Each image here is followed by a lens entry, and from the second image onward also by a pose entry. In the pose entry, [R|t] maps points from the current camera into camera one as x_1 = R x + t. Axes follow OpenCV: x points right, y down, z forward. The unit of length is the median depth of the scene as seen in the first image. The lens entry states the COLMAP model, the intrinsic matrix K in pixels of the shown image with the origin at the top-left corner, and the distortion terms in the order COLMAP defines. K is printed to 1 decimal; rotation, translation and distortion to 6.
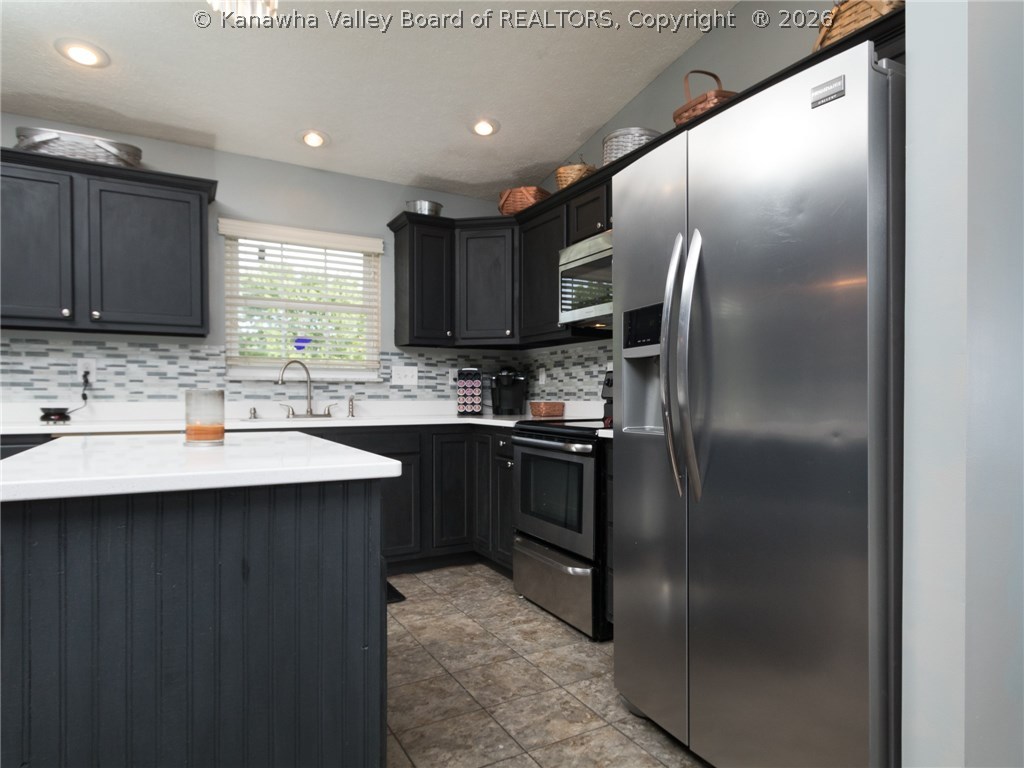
lens RADIAL K [[634.1, 0, 578.0], [0, 634.1, 403.1], [0, 0, 1]] dist [-0.000426, 0.001305]
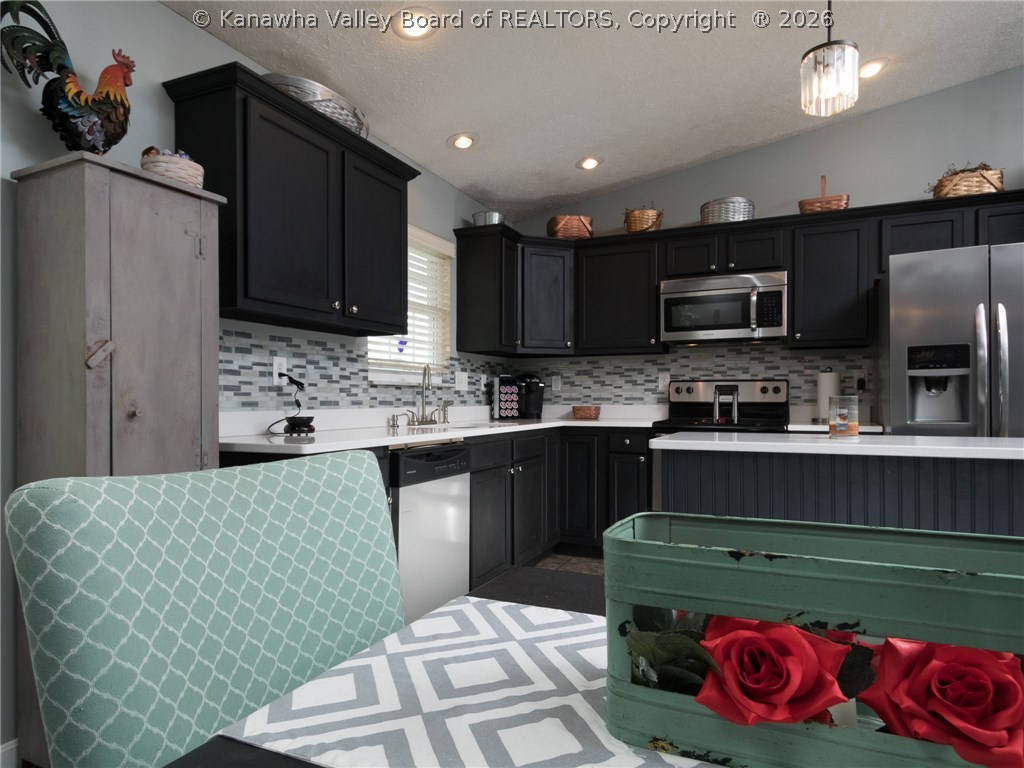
lens RADIAL K [[647.1, 0, 509.6], [0, 647.1, 410.9], [0, 0, 1]] dist [0.002000, 0.001040]
pose [[0.833450, -0.011904, 0.552467, -0.847278], [0.010198, 0.999929, 0.006160, -0.002072], [-0.552501, 0.000500, 0.833512, 0.109964]]
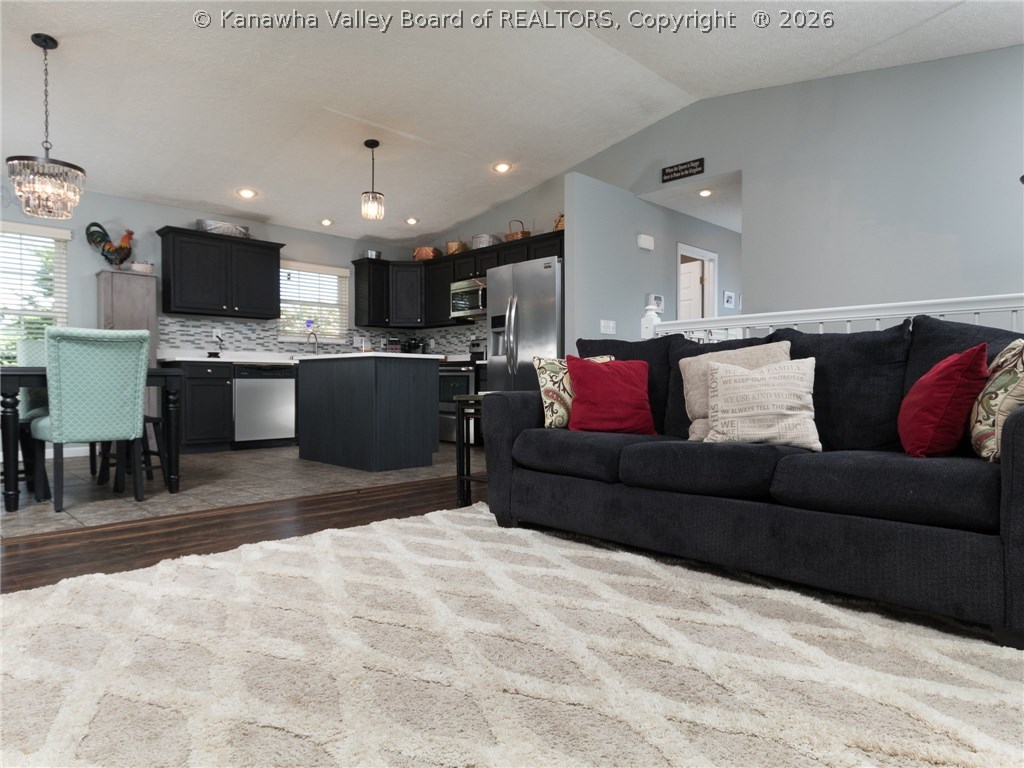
lens RADIAL K [[634.1, 0, 517.4], [0, 634.1, 380.1], [0, 0, 1]] dist [0.060820, 0.000035]
pose [[0.979275, 0.000007, 0.202533, -0.215763], [0.002055, 0.999948, -0.009972, 0.097139], [-0.202522, 0.010182, 0.979225, -1.020721]]
